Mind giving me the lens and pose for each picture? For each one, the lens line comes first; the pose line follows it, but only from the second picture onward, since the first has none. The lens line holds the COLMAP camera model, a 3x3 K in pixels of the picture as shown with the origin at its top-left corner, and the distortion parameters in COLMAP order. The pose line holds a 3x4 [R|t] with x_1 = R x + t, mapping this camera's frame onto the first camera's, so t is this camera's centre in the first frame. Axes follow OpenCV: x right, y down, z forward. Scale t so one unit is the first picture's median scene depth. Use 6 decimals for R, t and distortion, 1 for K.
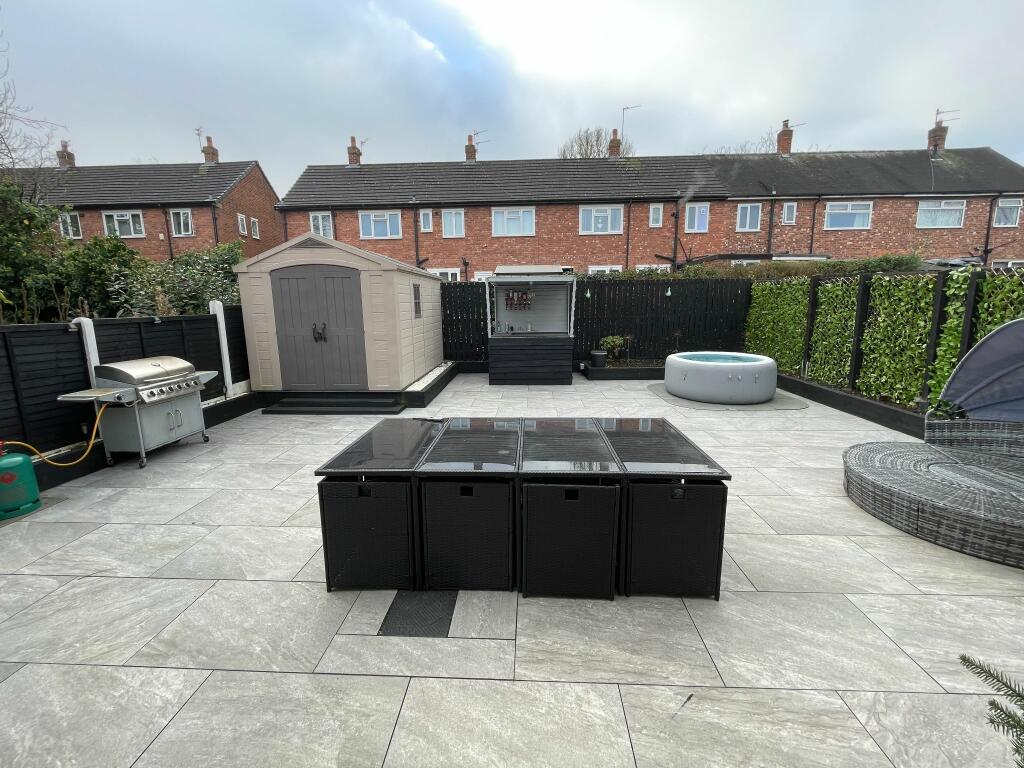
lens RADIAL K [[413.2, 0, 511.2], [0, 413.2, 374.0], [0, 0, 1]] dist [-0.001713, -0.000218]
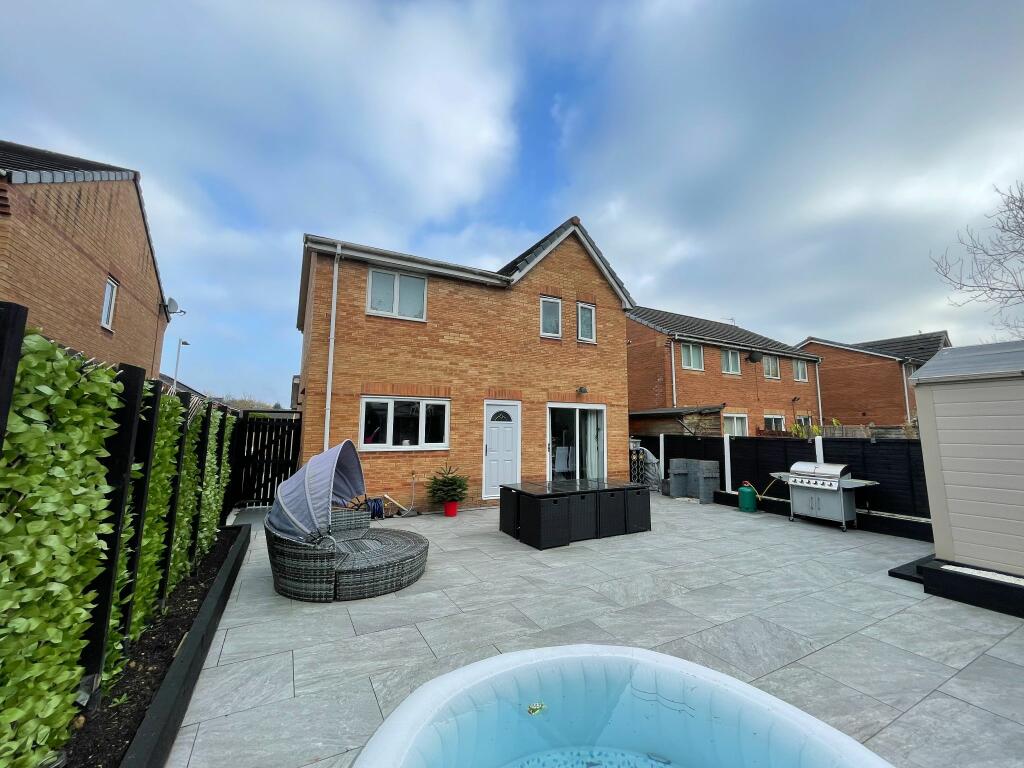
lens RADIAL K [[413.2, 0, 511.2], [0, 413.2, 374.0], [0, 0, 1]] dist [-0.001713, -0.000218]
pose [[-0.854962, -0.063558, -0.514781, 1.052765], [-0.079312, 0.996812, 0.008650, -0.311376], [0.512591, 0.048224, -0.857278, 1.831484]]
